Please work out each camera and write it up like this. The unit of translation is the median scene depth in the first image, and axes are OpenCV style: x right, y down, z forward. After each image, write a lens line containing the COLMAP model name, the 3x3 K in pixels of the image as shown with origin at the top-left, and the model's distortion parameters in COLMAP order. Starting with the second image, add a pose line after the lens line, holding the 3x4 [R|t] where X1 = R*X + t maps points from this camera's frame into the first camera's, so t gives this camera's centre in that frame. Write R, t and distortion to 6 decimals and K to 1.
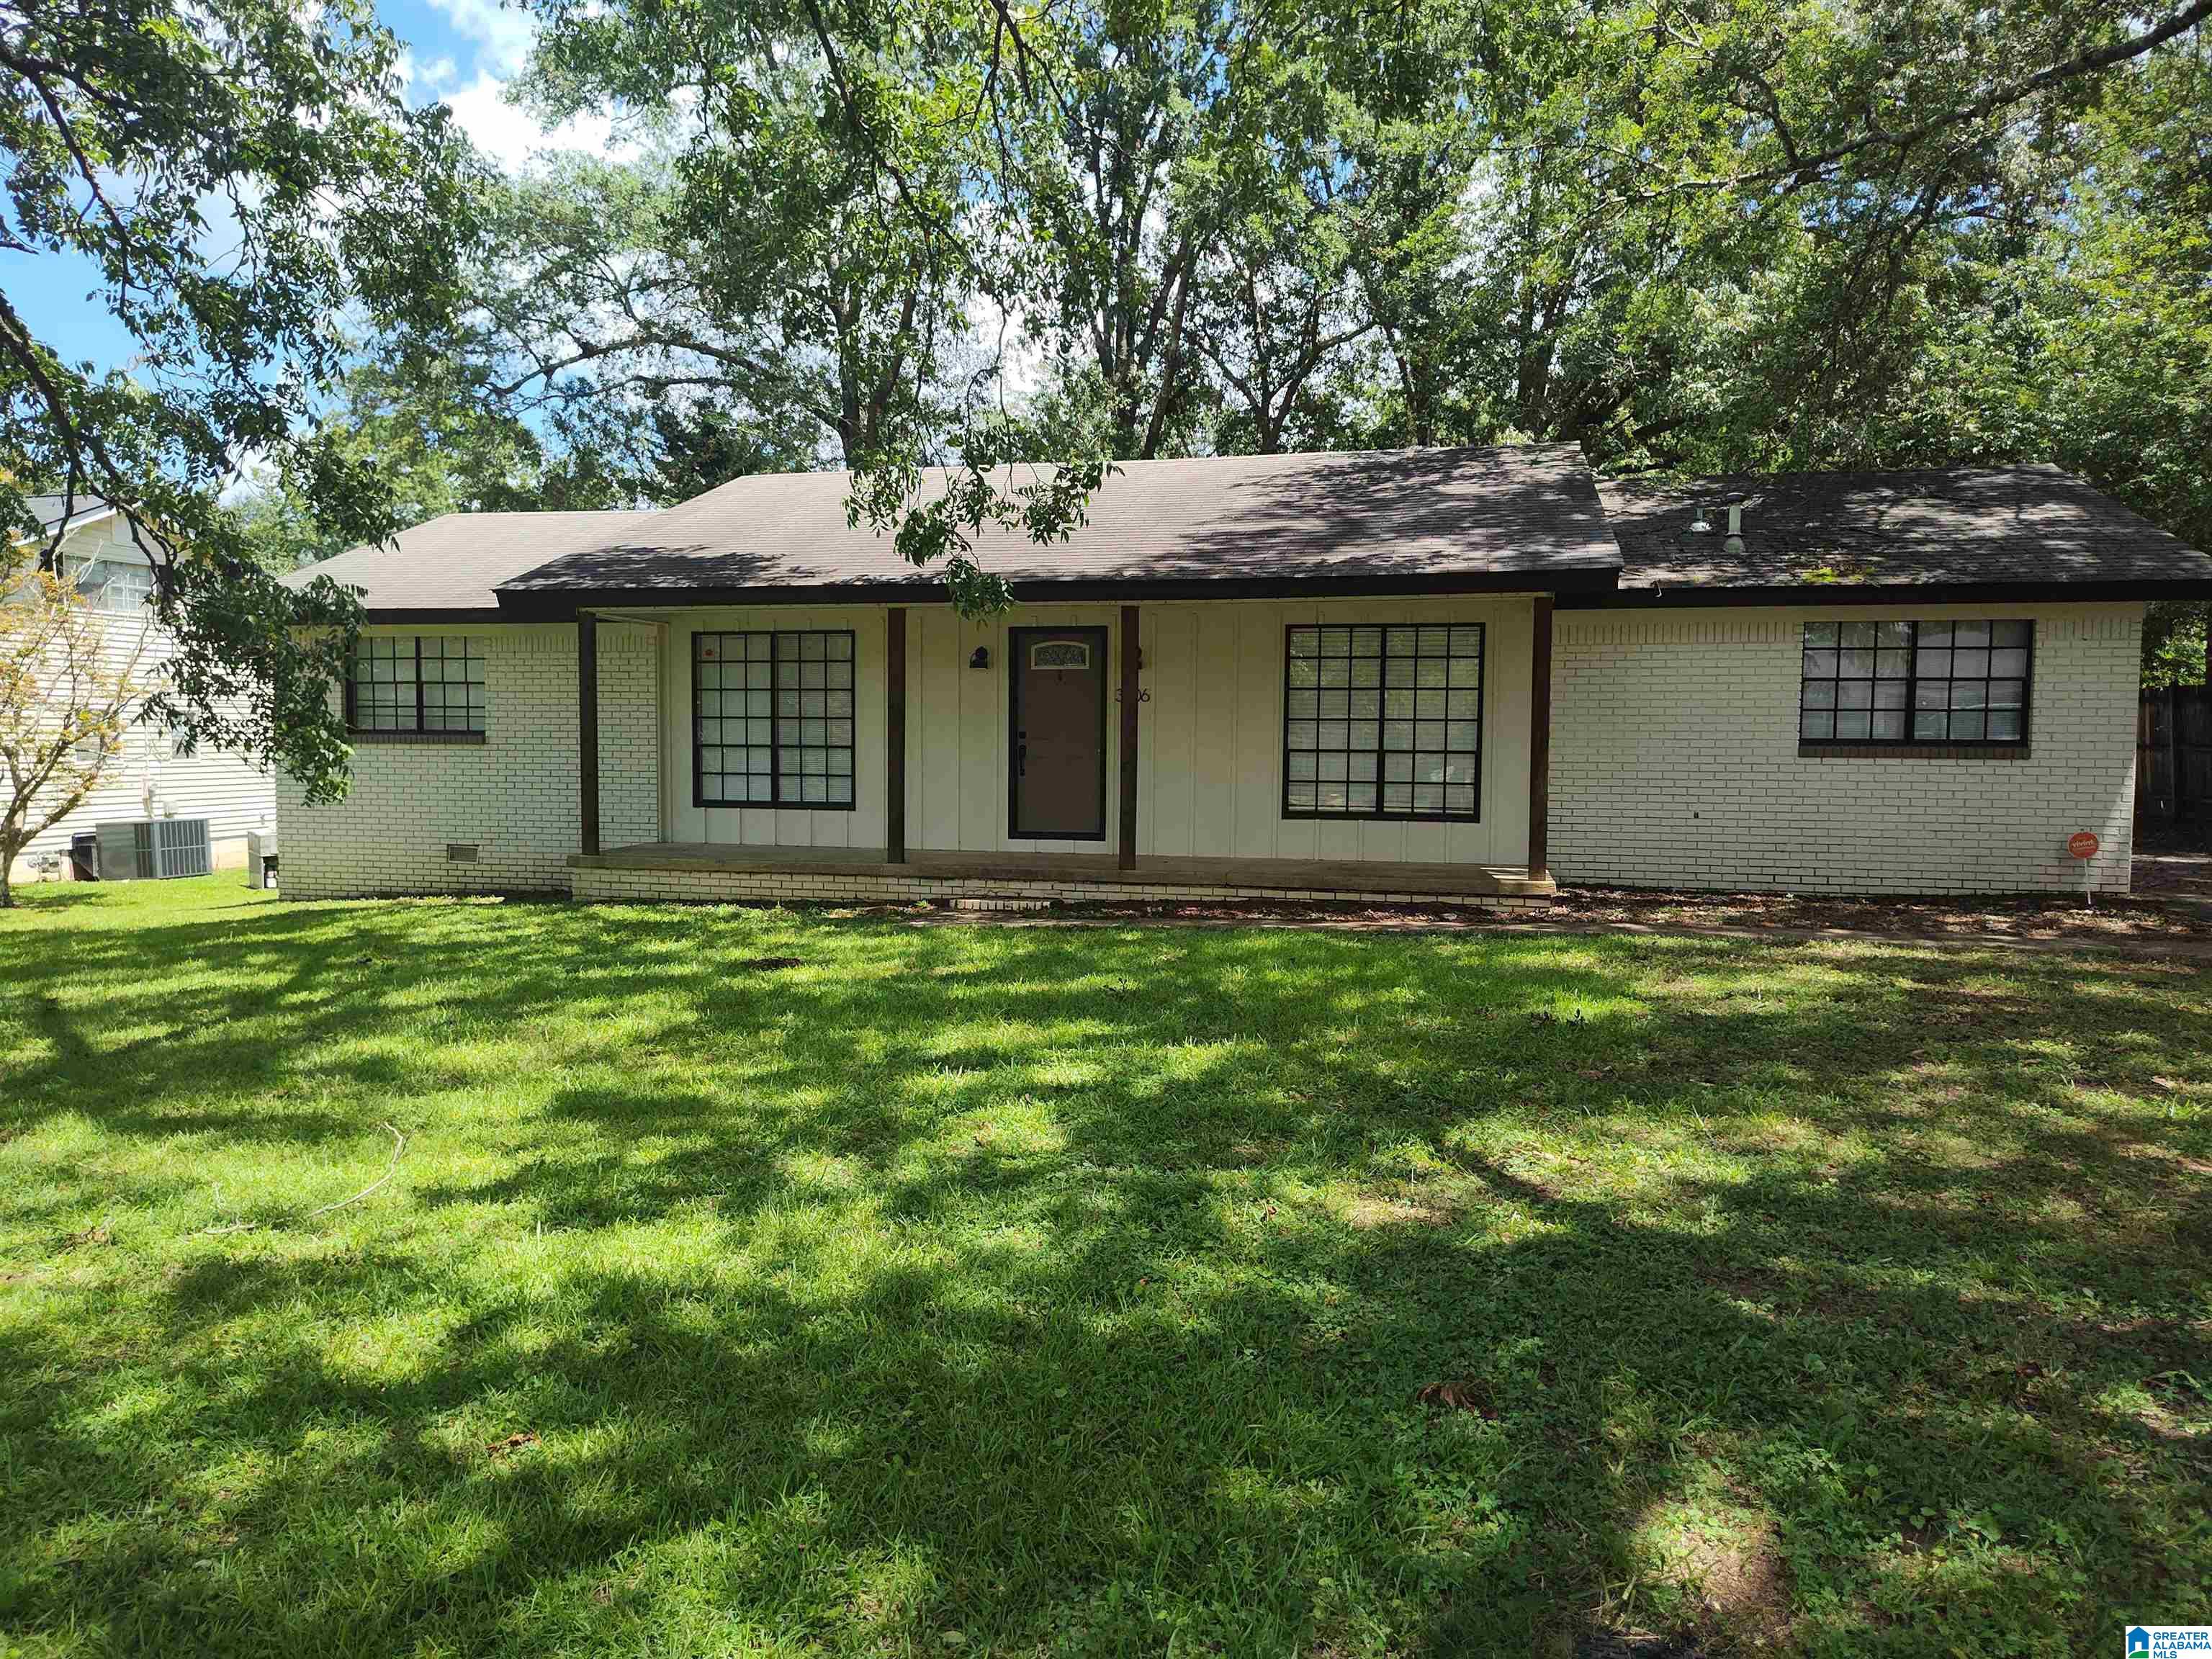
lens RADIAL K [[1527.2, 0, 1121.7], [0, 1527.2, 823.4], [0, 0, 1]] dist [0.026899, -0.000907]
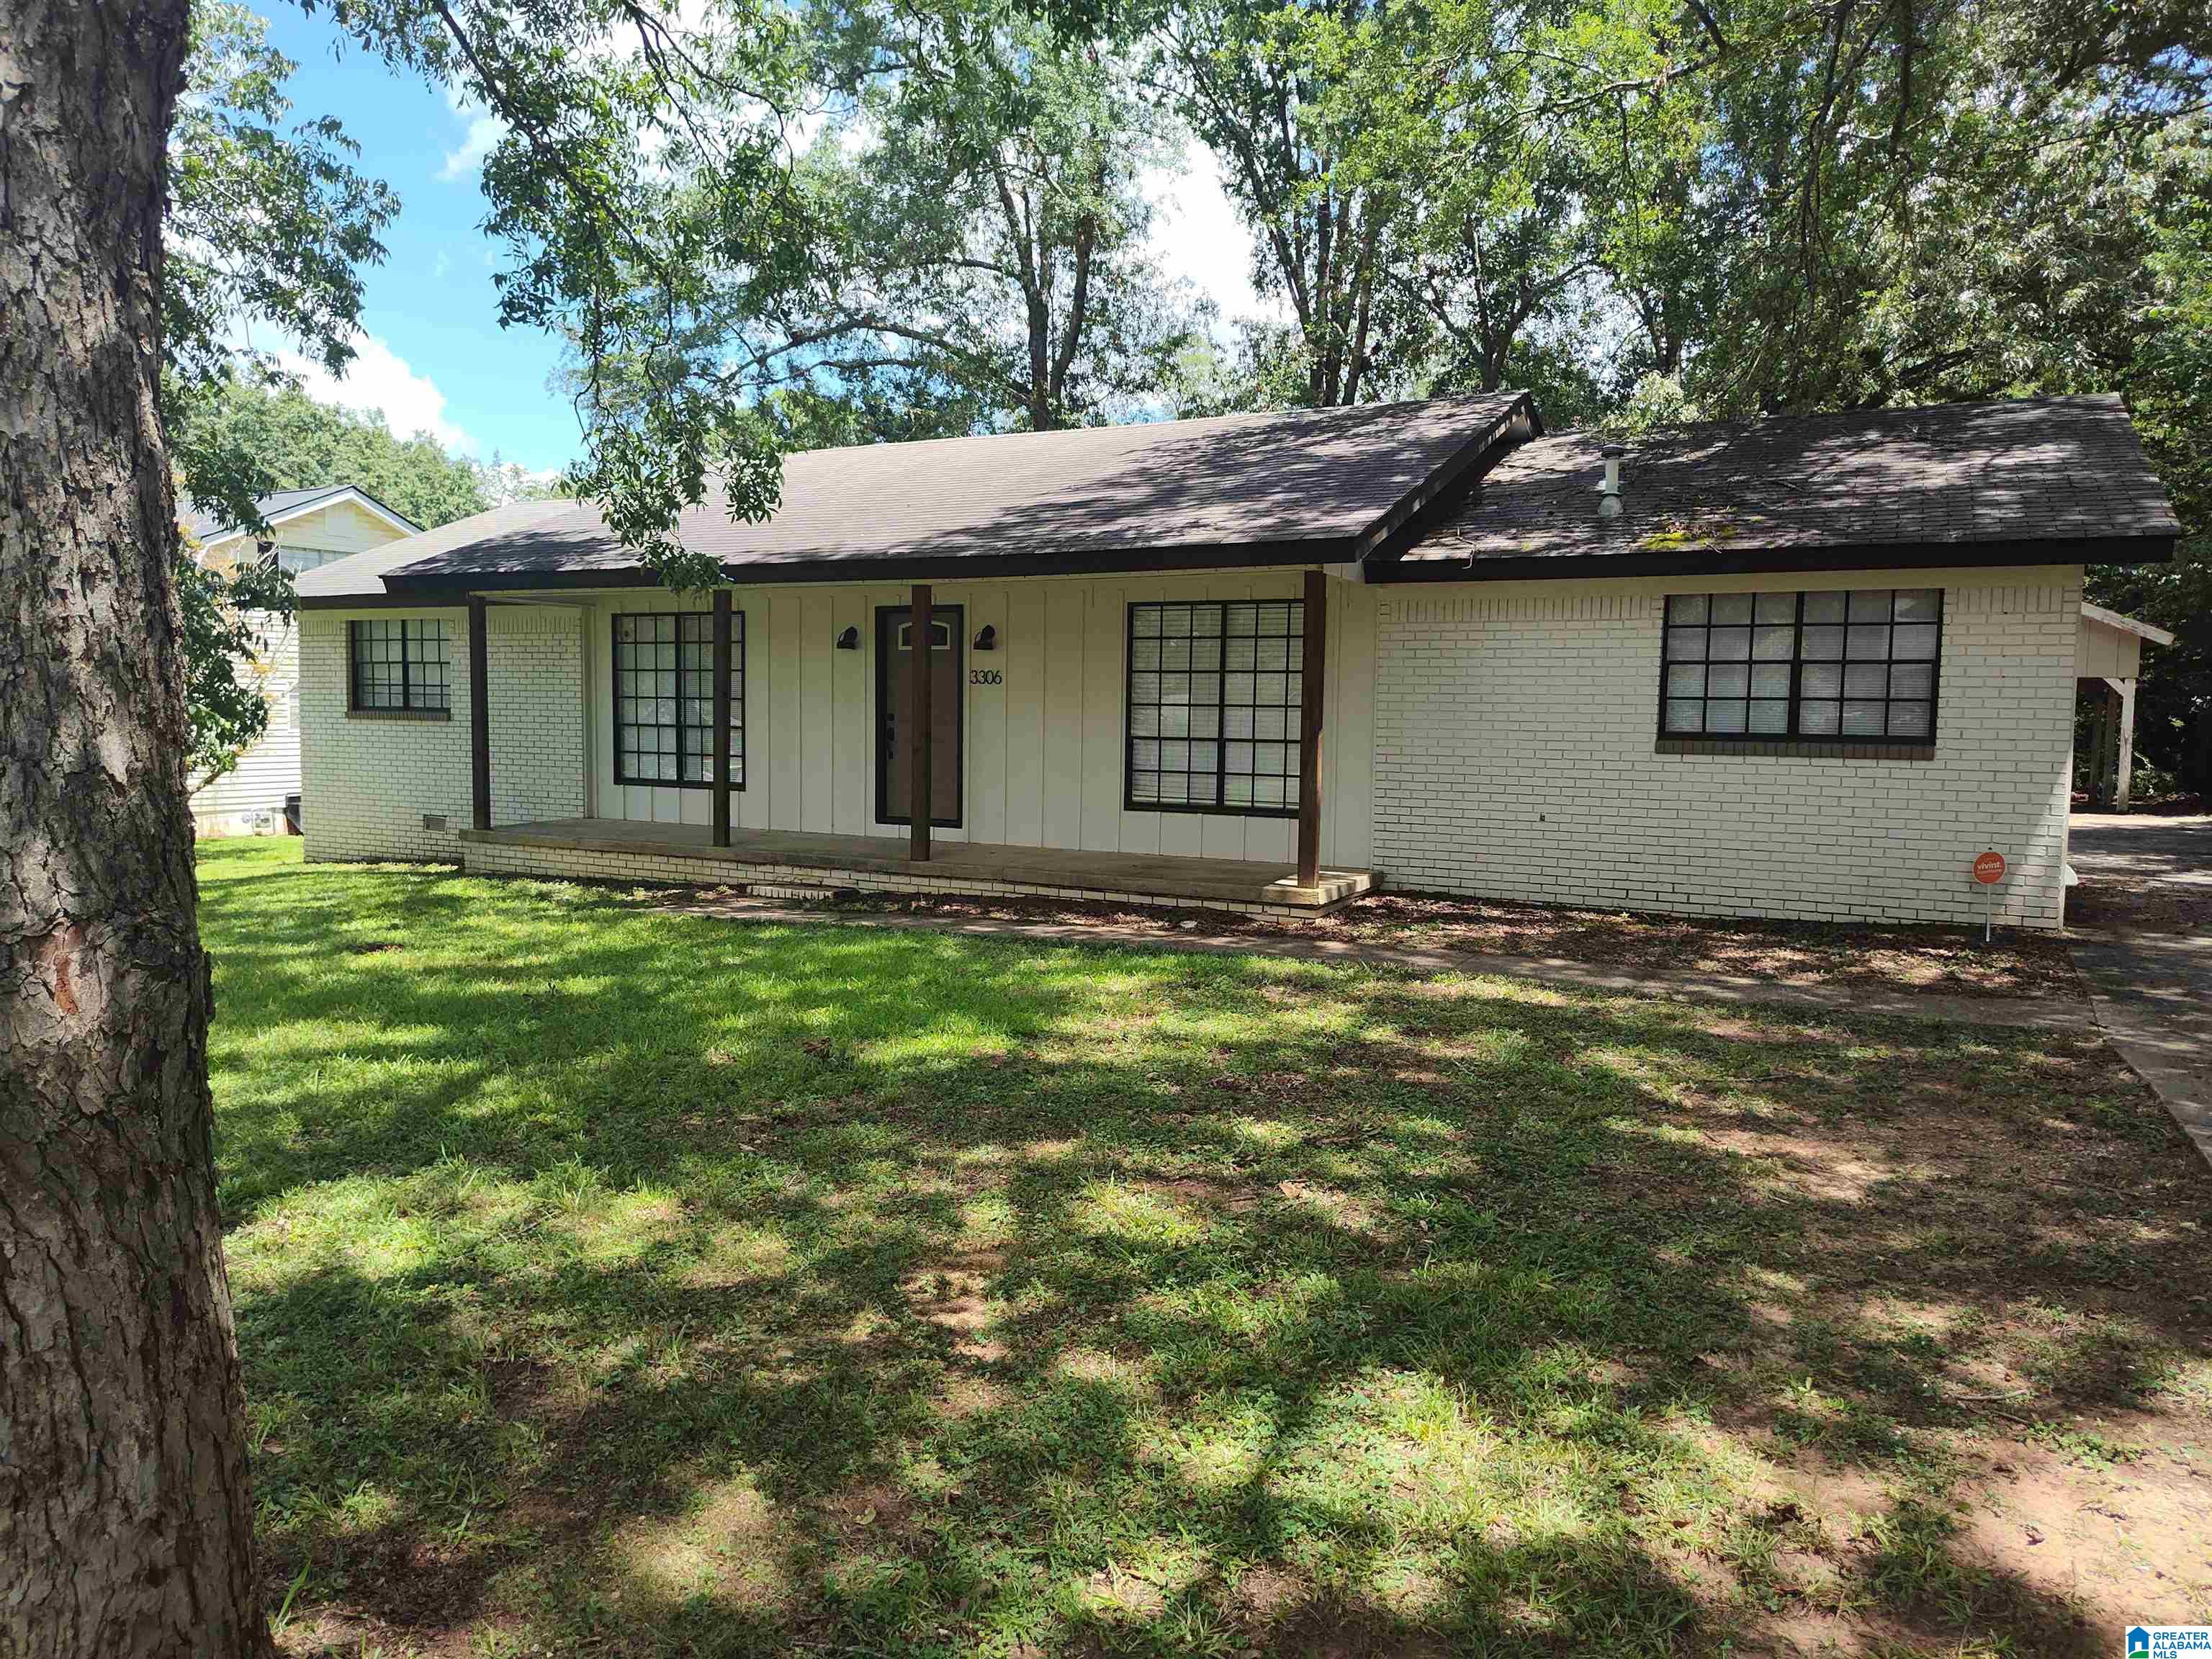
lens RADIAL K [[1527.2, 0, 1104.1], [0, 1527.2, 833.1], [0, 0, 1]] dist [0.026899, -0.000907]
pose [[0.970682, 0.026383, -0.238913, 0.330537], [-0.020232, 0.999399, 0.028160, -0.015681], [0.239512, -0.022500, 0.970633, 0.091548]]
